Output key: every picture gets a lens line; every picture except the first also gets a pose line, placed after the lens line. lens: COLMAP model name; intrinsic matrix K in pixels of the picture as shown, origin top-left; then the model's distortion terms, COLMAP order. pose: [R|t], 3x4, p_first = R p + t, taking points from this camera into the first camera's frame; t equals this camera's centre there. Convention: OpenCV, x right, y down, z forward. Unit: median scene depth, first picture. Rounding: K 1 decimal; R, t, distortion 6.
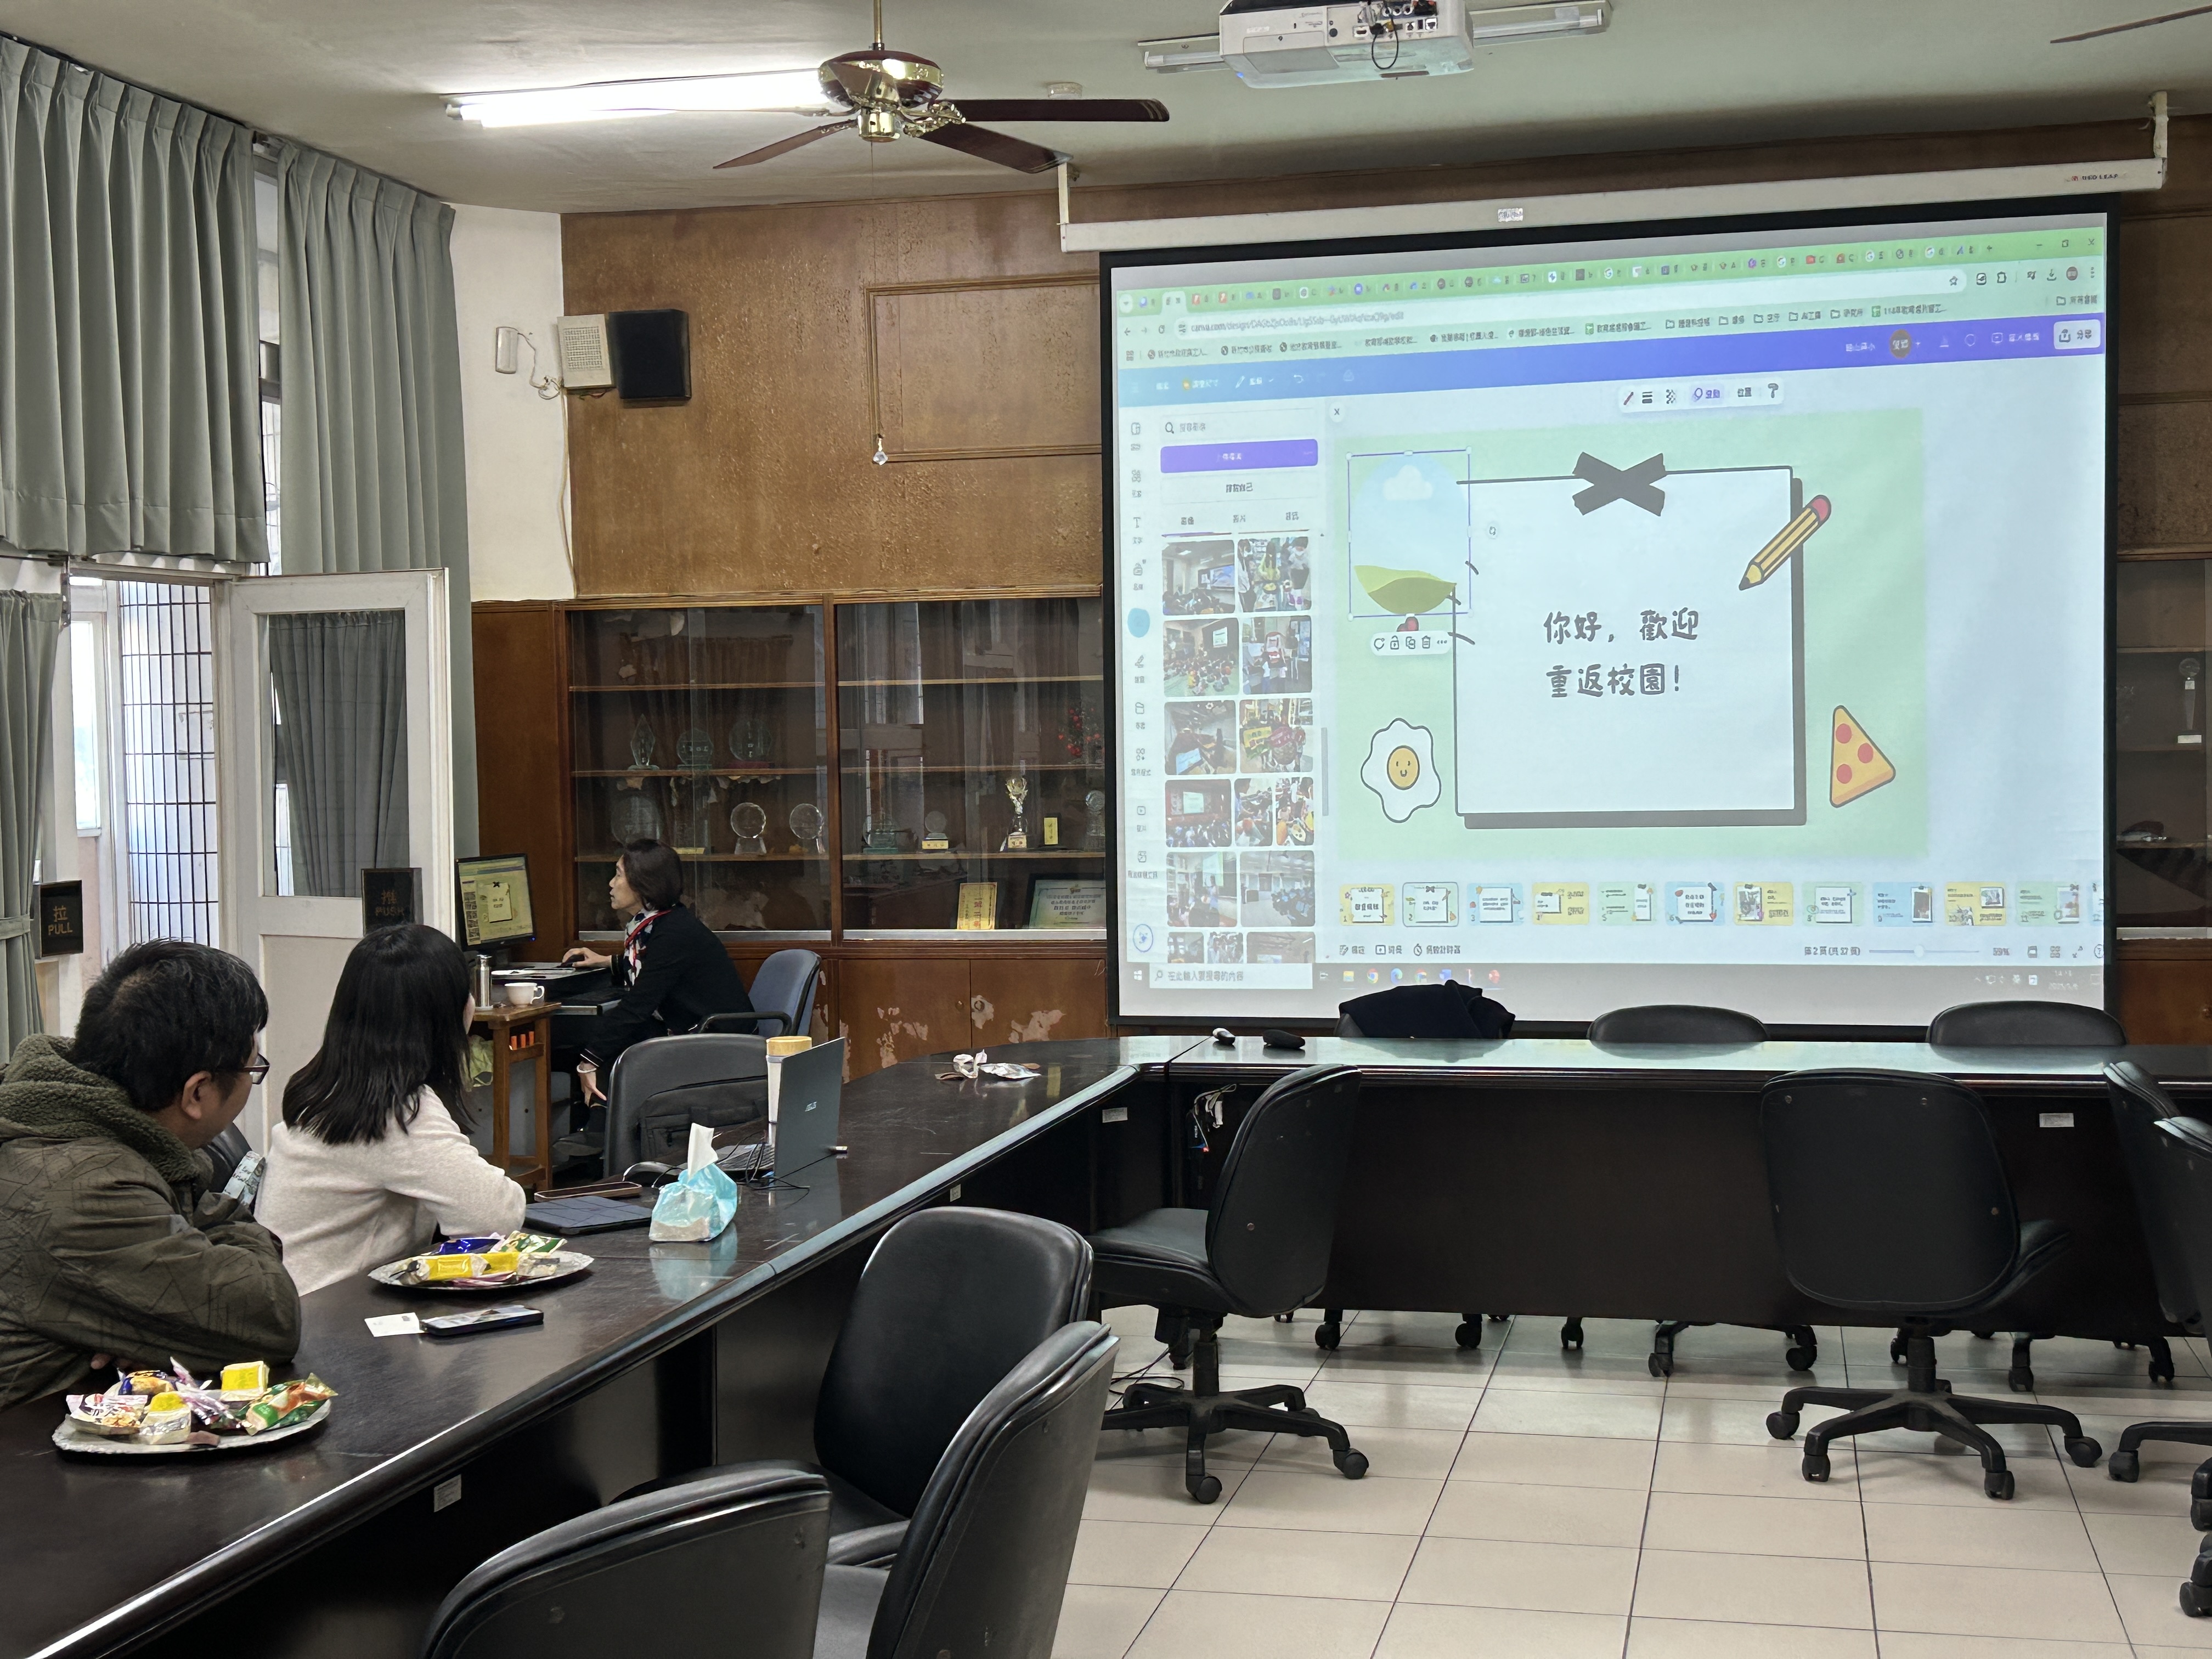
lens RADIAL K [[2823.2, 0, 1106.5], [0, 2823.2, 834.3], [0, 0, 1]] dist [0.113164, 0.000000]
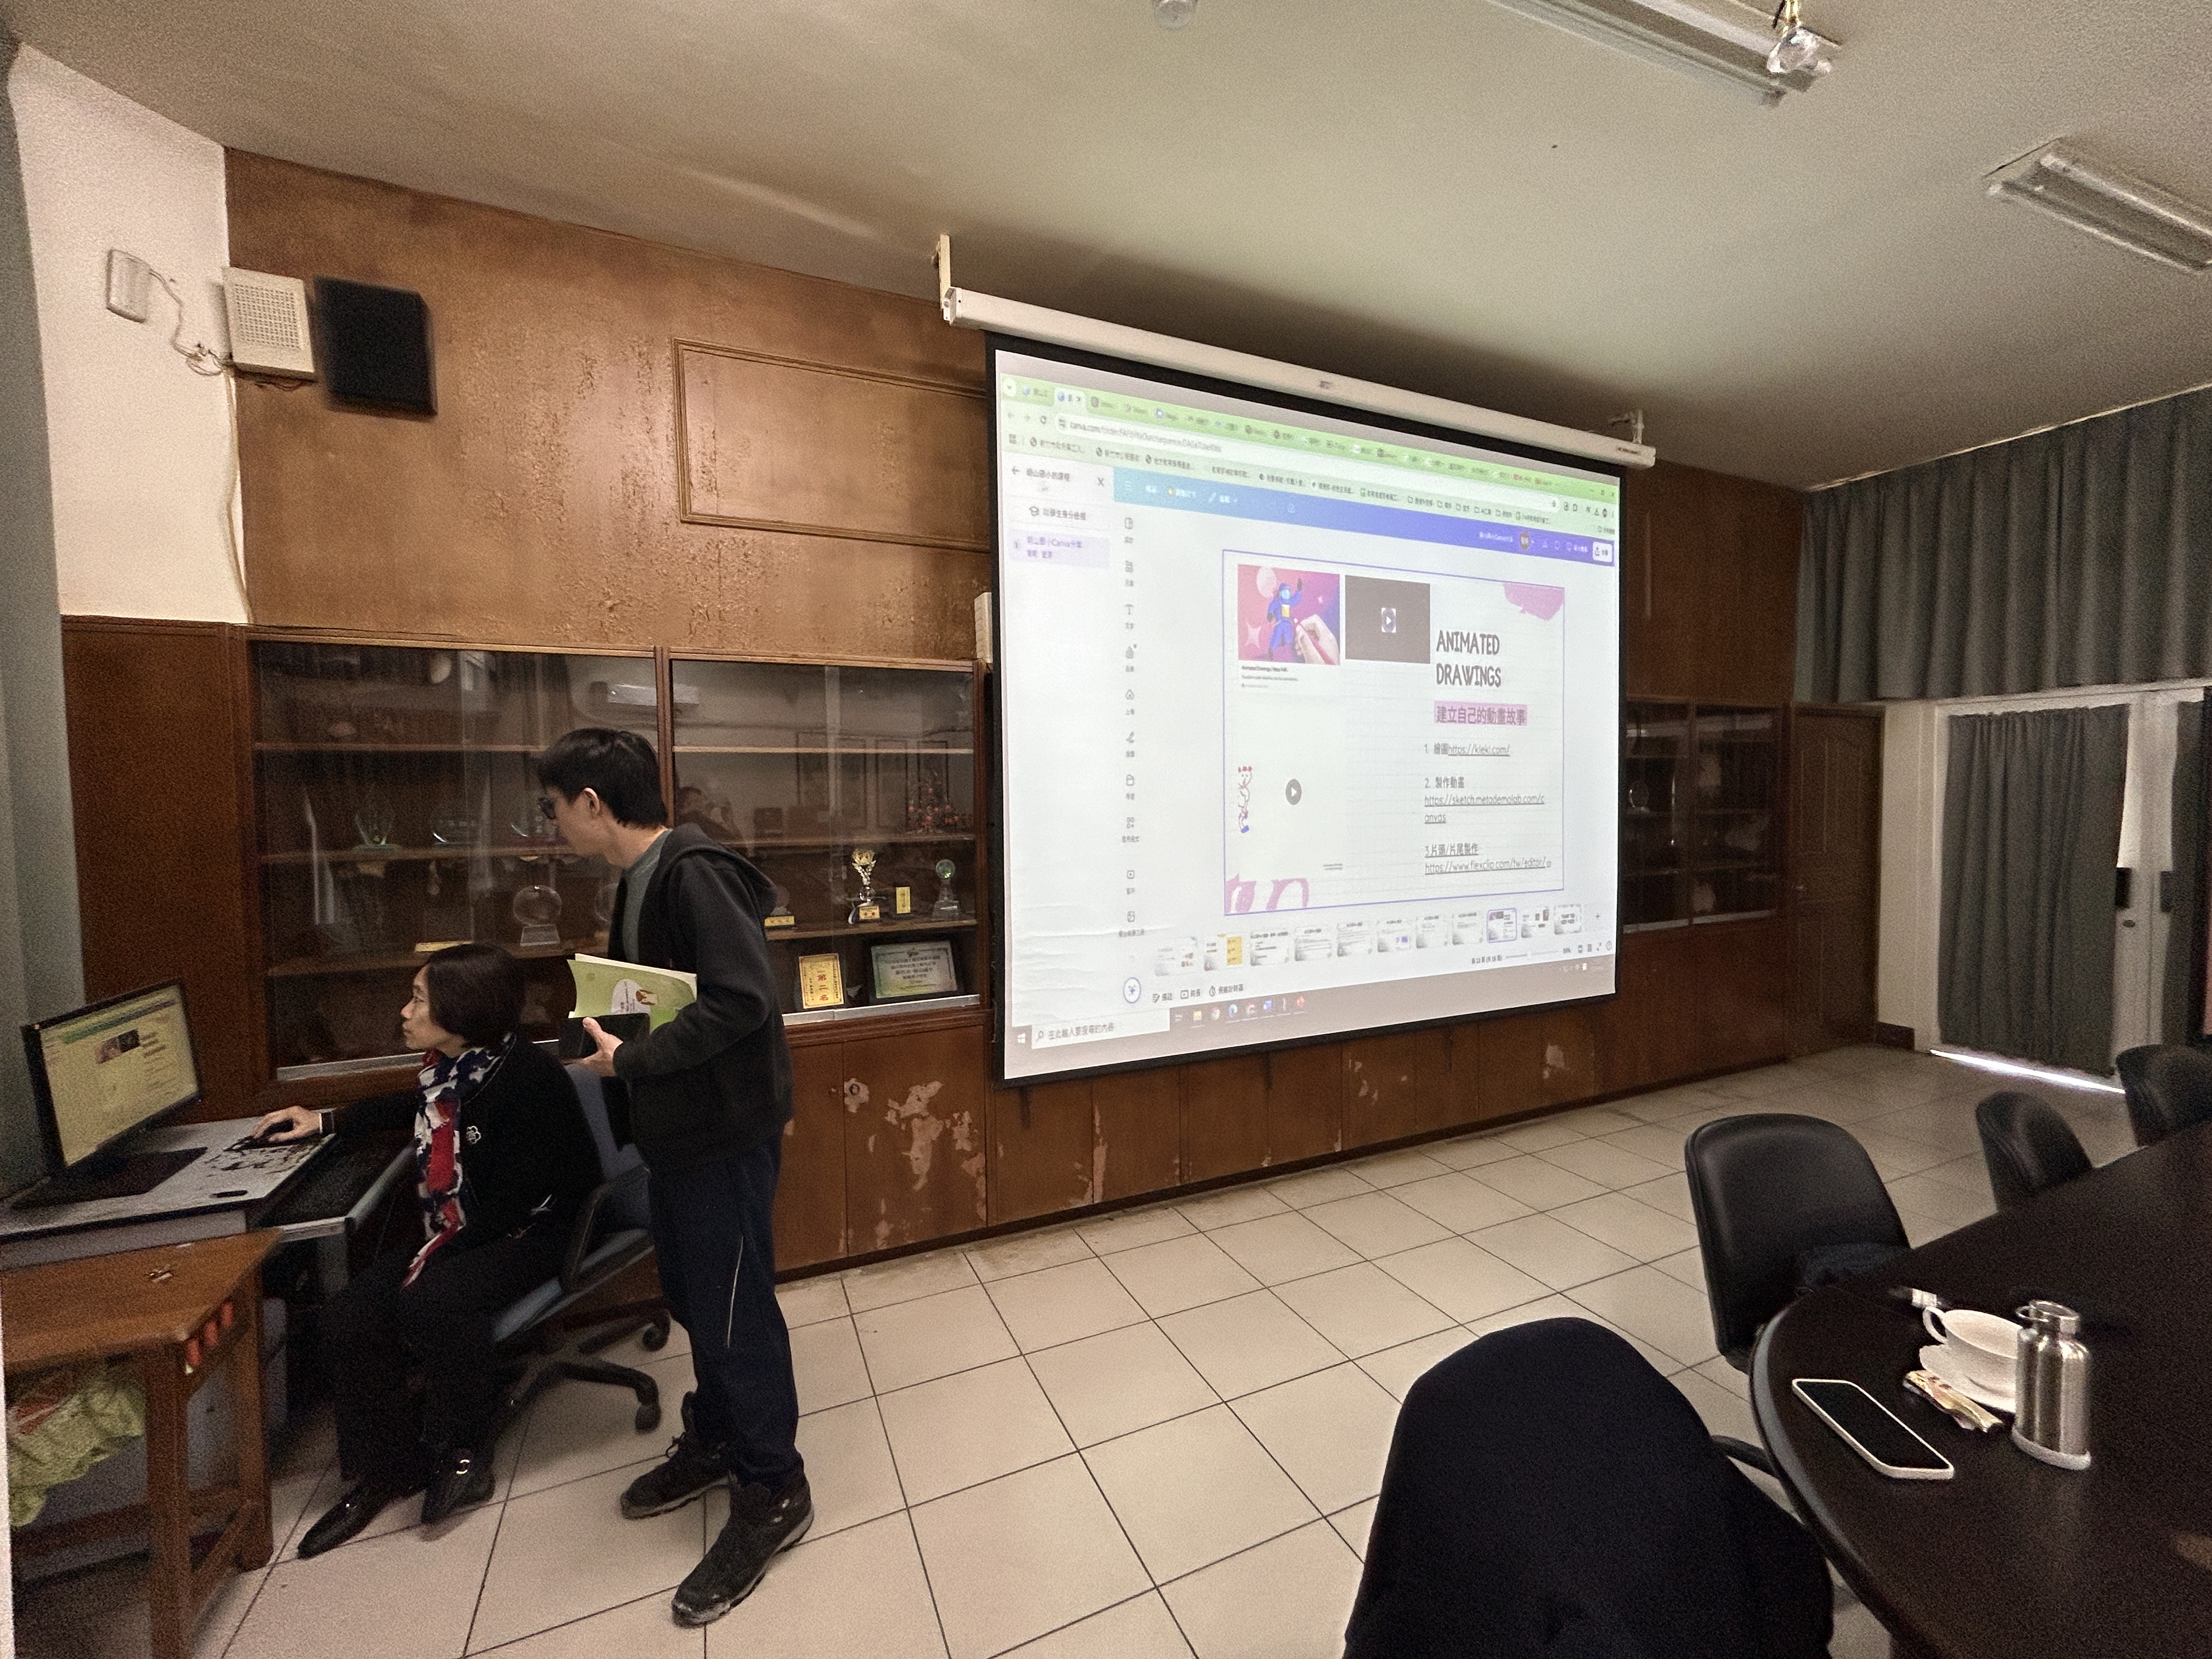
lens RADIAL K [[895.0, 0, 1101.2], [0, 895.0, 822.7], [0, 0, 1]] dist [-0.002347, 0.000166]
pose [[0.797802, -0.012858, 0.602783, -0.157614], [0.017091, 0.999853, -0.001293, -0.027720], [-0.602678, 0.011334, 0.797904, 0.696335]]
